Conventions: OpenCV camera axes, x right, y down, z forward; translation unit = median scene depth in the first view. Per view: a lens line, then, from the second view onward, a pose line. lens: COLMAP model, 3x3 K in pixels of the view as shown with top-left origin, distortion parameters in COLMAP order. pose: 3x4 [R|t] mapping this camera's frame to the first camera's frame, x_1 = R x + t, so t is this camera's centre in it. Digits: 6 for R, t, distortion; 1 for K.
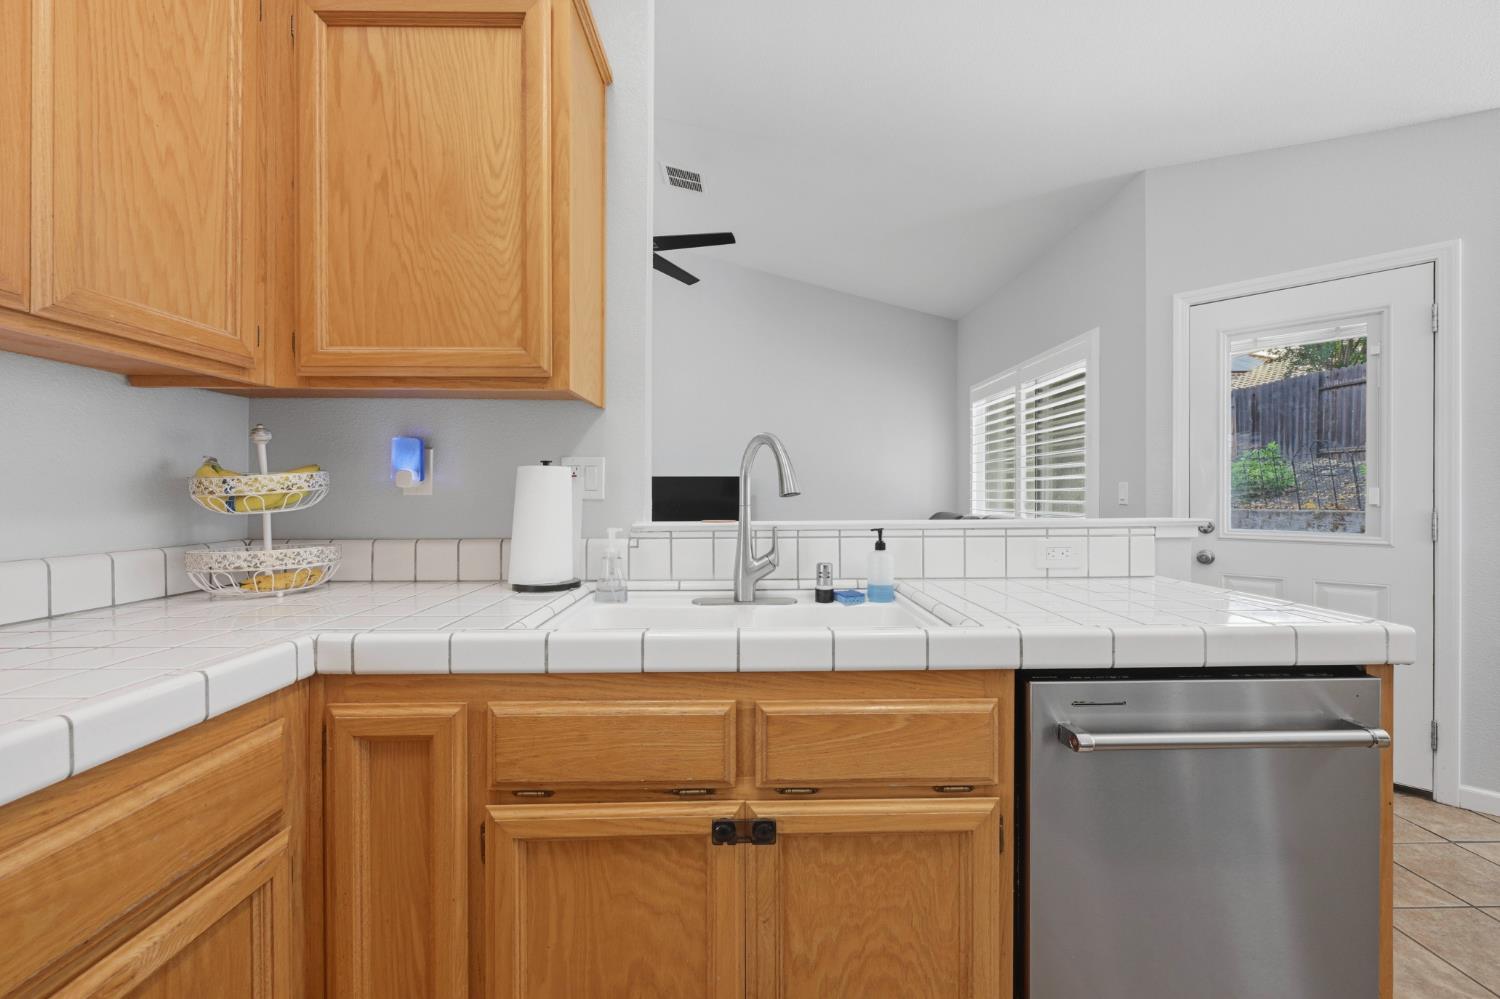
lens RADIAL K [[596.1, 0, 754.6], [0, 596.1, 498.1], [0, 0, 1]] dist [-0.001522, 0.000066]
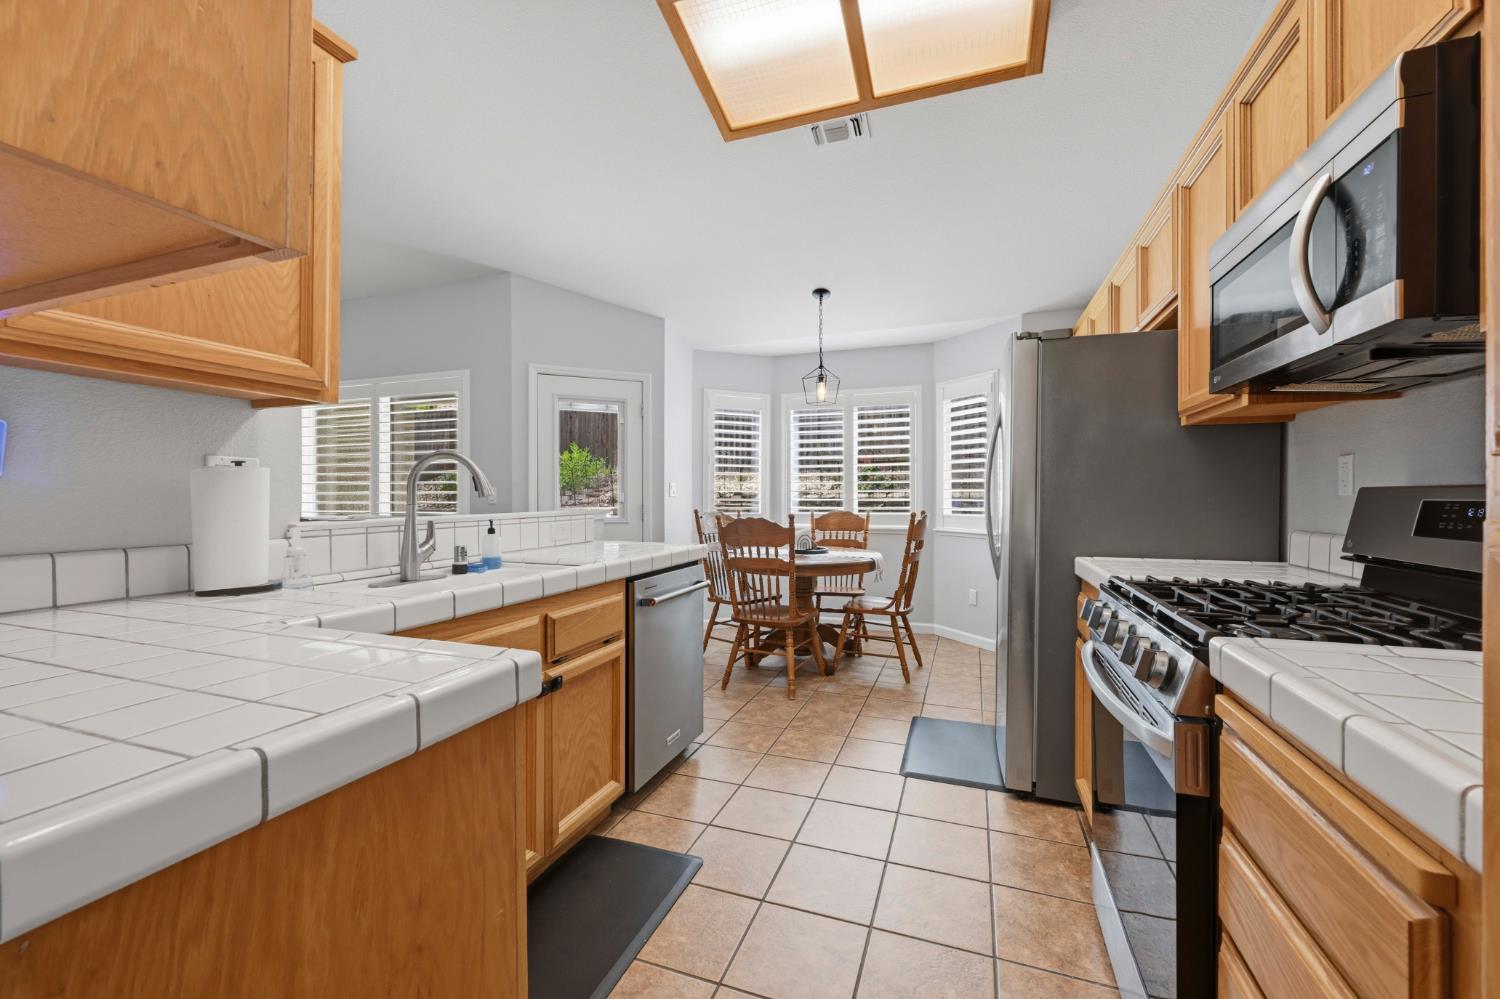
lens RADIAL K [[596.1, 0, 747.0], [0, 596.1, 493.0], [0, 0, 1]] dist [-0.001522, 0.000066]
pose [[0.371323, 0.006280, 0.928483, -0.933166], [0.005920, 0.999941, -0.009131, 0.004001], [-0.928485, 0.008888, 0.371263, -0.132839]]
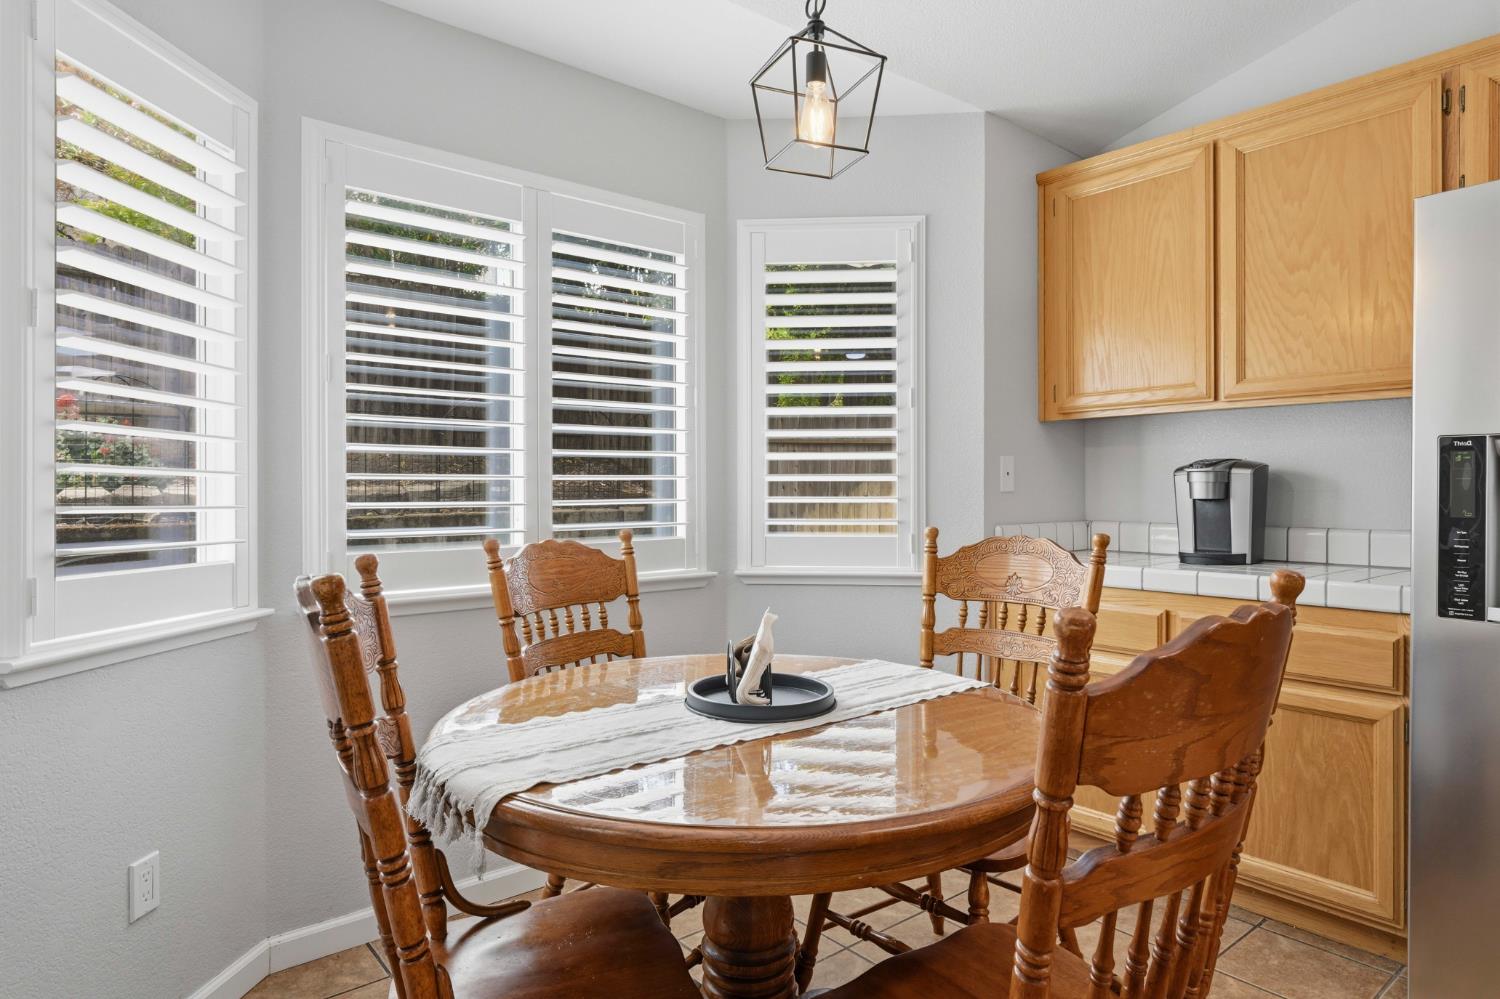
lens RADIAL K [[868.3, 0, 754.9], [0, 868.3, 486.7], [0, 0, 1]] dist [-0.008311, -0.000470]
pose [[-0.629924, 0.006749, 0.776627, 0.938833], [0.010437, 0.999946, -0.000224, -0.012724], [-0.776586, 0.007965, -0.629960, 1.338001]]
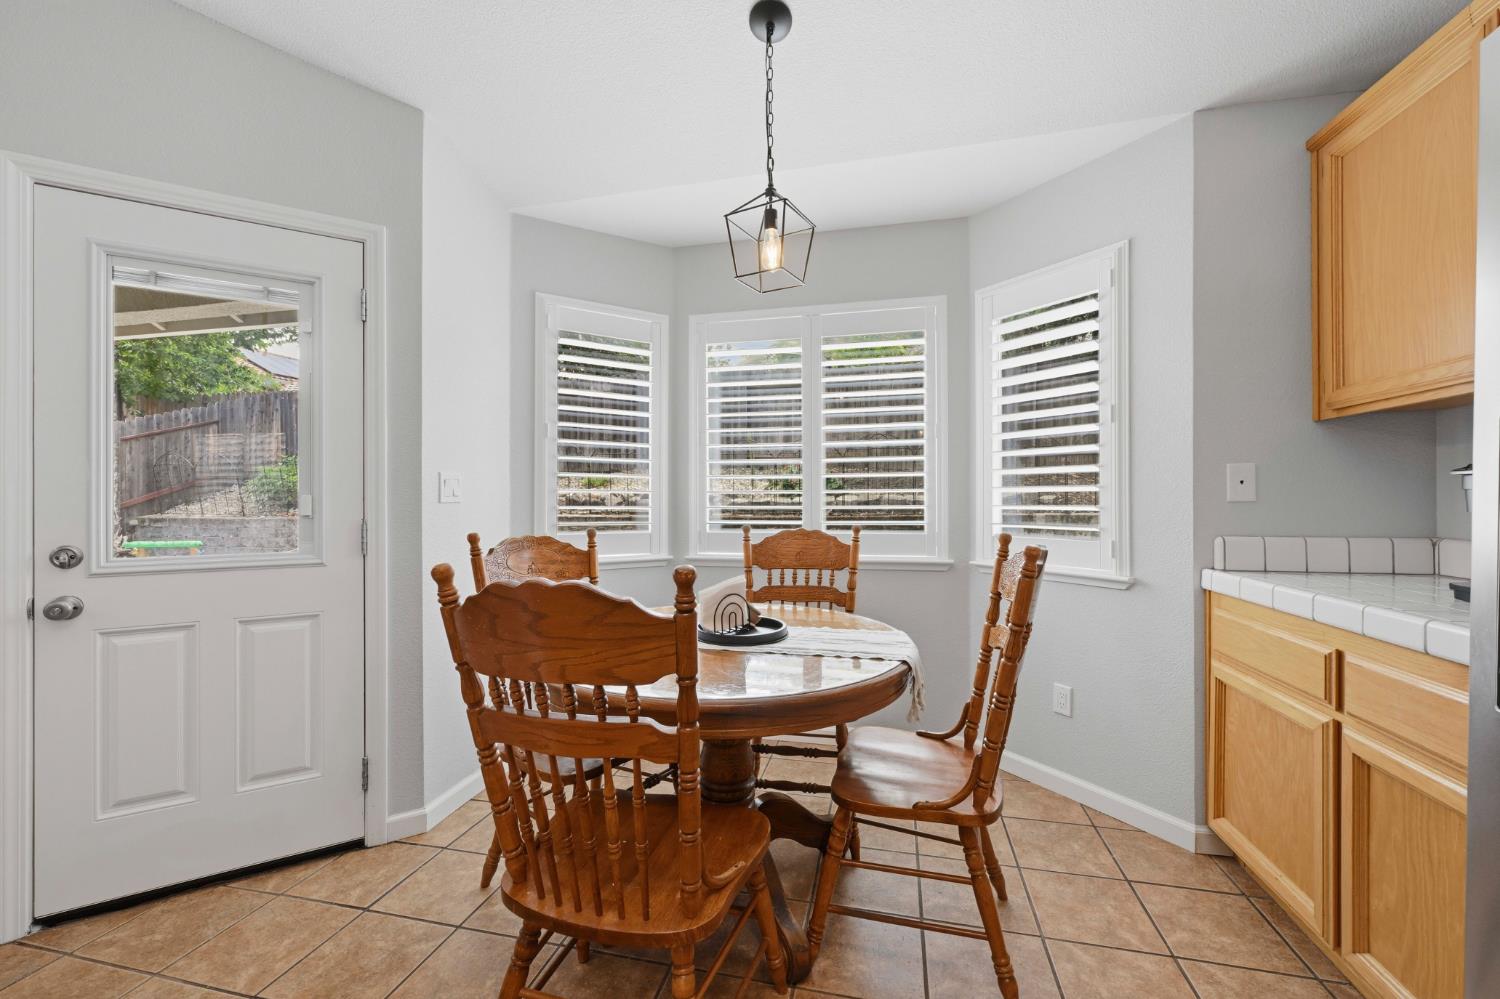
lens RADIAL K [[596.1, 0, 758.7], [0, 596.1, 499.8], [0, 0, 1]] dist [-0.001522, 0.000066]
pose [[0.236934, 0.002173, 0.971523, 0.626434], [0.008323, 0.999956, -0.004267, -0.002658], [-0.971490, 0.009097, 0.236906, 0.321882]]
